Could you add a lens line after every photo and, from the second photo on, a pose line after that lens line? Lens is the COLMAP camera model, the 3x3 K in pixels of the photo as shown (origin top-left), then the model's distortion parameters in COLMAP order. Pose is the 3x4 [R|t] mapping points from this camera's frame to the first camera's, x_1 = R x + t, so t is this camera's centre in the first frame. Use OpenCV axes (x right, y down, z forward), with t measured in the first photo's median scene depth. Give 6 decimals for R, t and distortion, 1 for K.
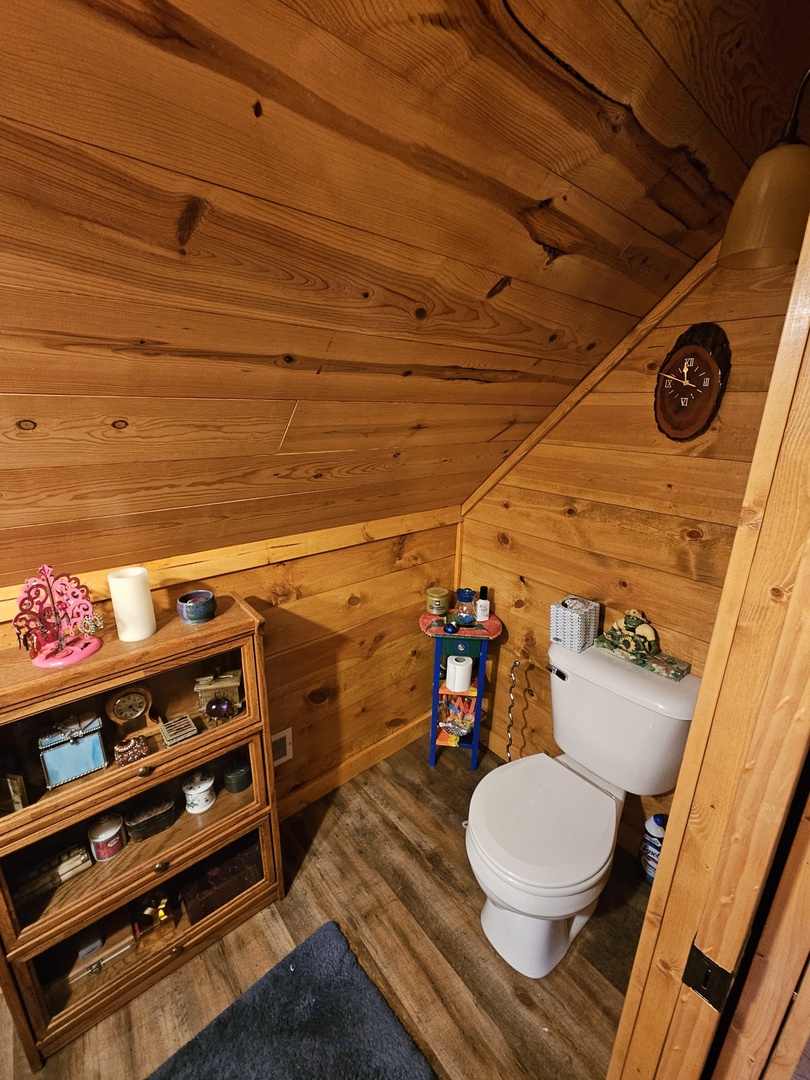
lens RADIAL K [[442.2, 0, 406.9], [0, 442.2, 536.3], [0, 0, 1]] dist [-0.001440, -0.001151]
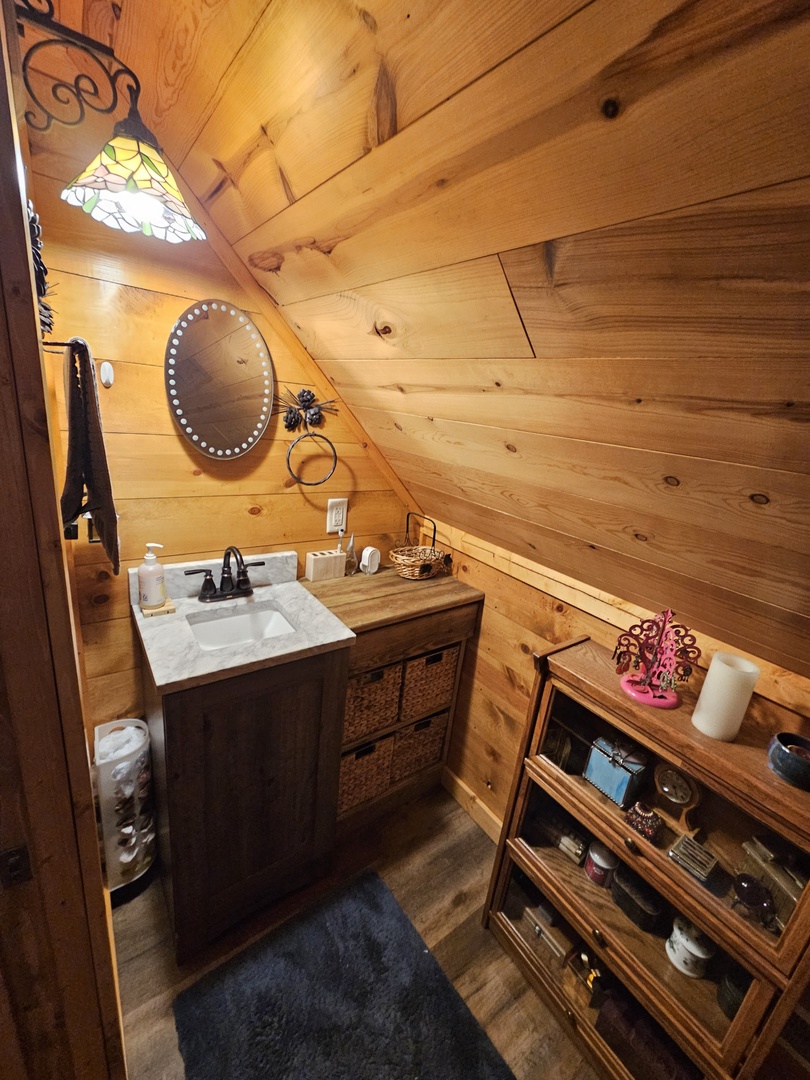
lens RADIAL K [[442.2, 0, 406.9], [0, 442.2, 536.3], [0, 0, 1]] dist [-0.001440, -0.001151]
pose [[-0.066407, 0.266914, -0.961430, 0.166624], [-0.382571, 0.883106, 0.271594, -0.120556], [0.921536, 0.385851, 0.043469, 0.278148]]
